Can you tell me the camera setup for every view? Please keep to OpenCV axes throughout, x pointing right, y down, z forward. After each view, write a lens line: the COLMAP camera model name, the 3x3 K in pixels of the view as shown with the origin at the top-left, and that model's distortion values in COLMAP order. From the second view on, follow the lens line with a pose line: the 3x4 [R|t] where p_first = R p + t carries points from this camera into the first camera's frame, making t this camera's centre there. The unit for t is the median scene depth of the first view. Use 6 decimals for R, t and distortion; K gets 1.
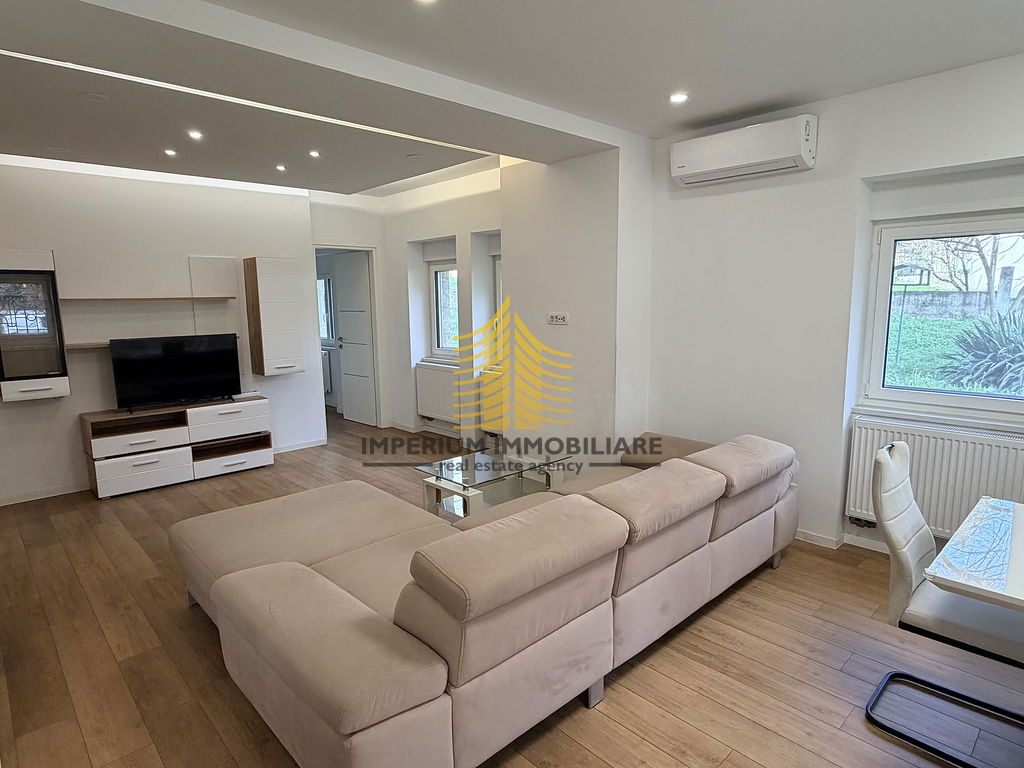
lens RADIAL K [[583.9, 0, 512.0], [0, 583.9, 384.0], [0, 0, 1]] dist [-0.000229, 0.000664]
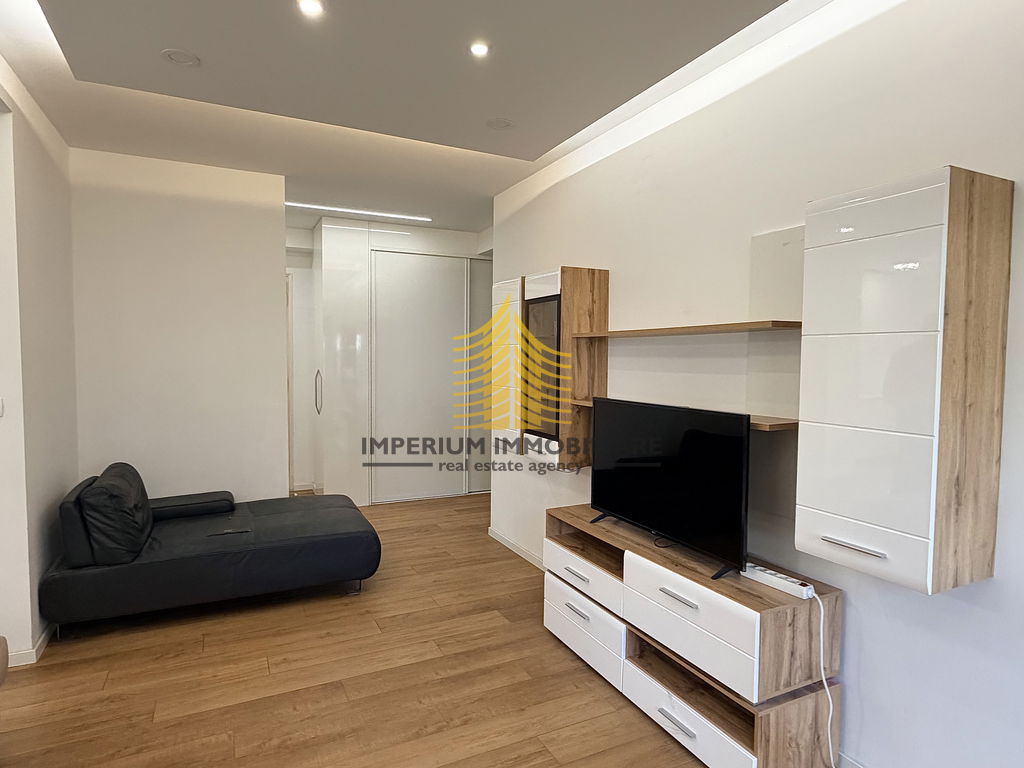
lens RADIAL K [[583.9, 0, 512.0], [0, 583.9, 384.0], [0, 0, 1]] dist [-0.000229, 0.000664]
pose [[-0.295651, 0.063542, -0.953180, -0.057538], [-0.141509, 0.983865, 0.109479, -0.121947], [0.944757, 0.167251, -0.281889, 0.923381]]
